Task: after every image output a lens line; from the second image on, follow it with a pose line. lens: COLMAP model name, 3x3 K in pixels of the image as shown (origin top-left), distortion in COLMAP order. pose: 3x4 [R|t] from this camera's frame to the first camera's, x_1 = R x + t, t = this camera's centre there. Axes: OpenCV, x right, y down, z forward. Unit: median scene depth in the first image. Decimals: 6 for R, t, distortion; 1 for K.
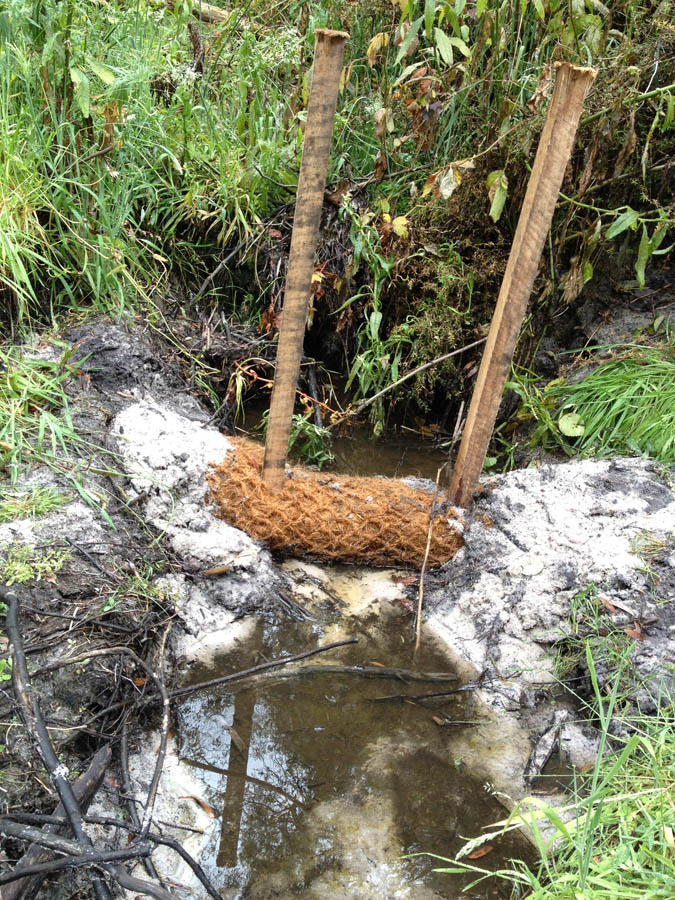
lens RADIAL K [[824.9, 0, 349.0], [0, 824.9, 475.5], [0, 0, 1]] dist [0.151118, 0.000455]
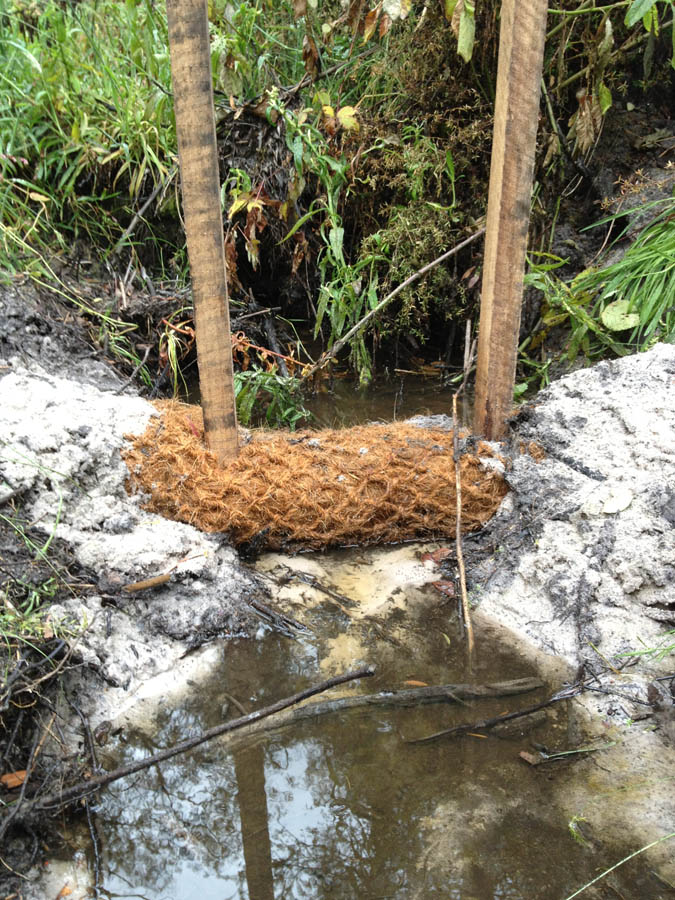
lens RADIAL K [[850.7, 0, 342.6], [0, 850.7, 453.5], [0, 0, 1]] dist [0.135098, -0.273065]
pose [[0.984355, -0.175726, -0.012836, 0.015954], [0.174819, 0.983161, -0.053219, 0.066706], [0.021972, 0.050142, 0.998500, 0.279887]]
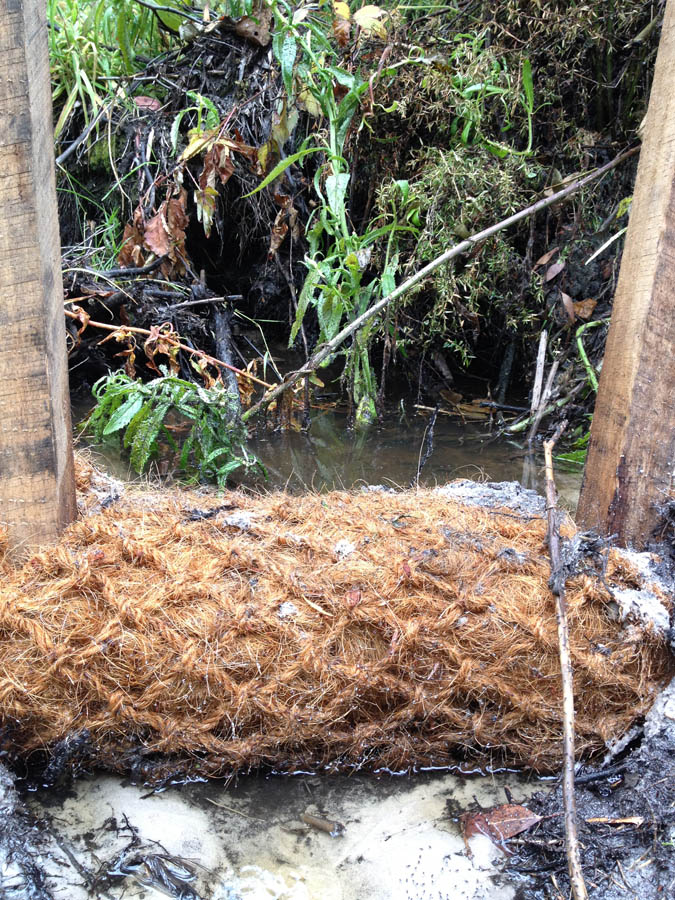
lens RADIAL K [[850.7, 0, 342.6], [0, 850.7, 453.5], [0, 0, 1]] dist [0.135098, -0.273065]
pose [[0.995058, -0.099085, -0.006397, 0.029524], [0.097450, 0.986926, -0.128376, 0.034827], [0.019034, 0.127118, 0.991705, 0.680238]]
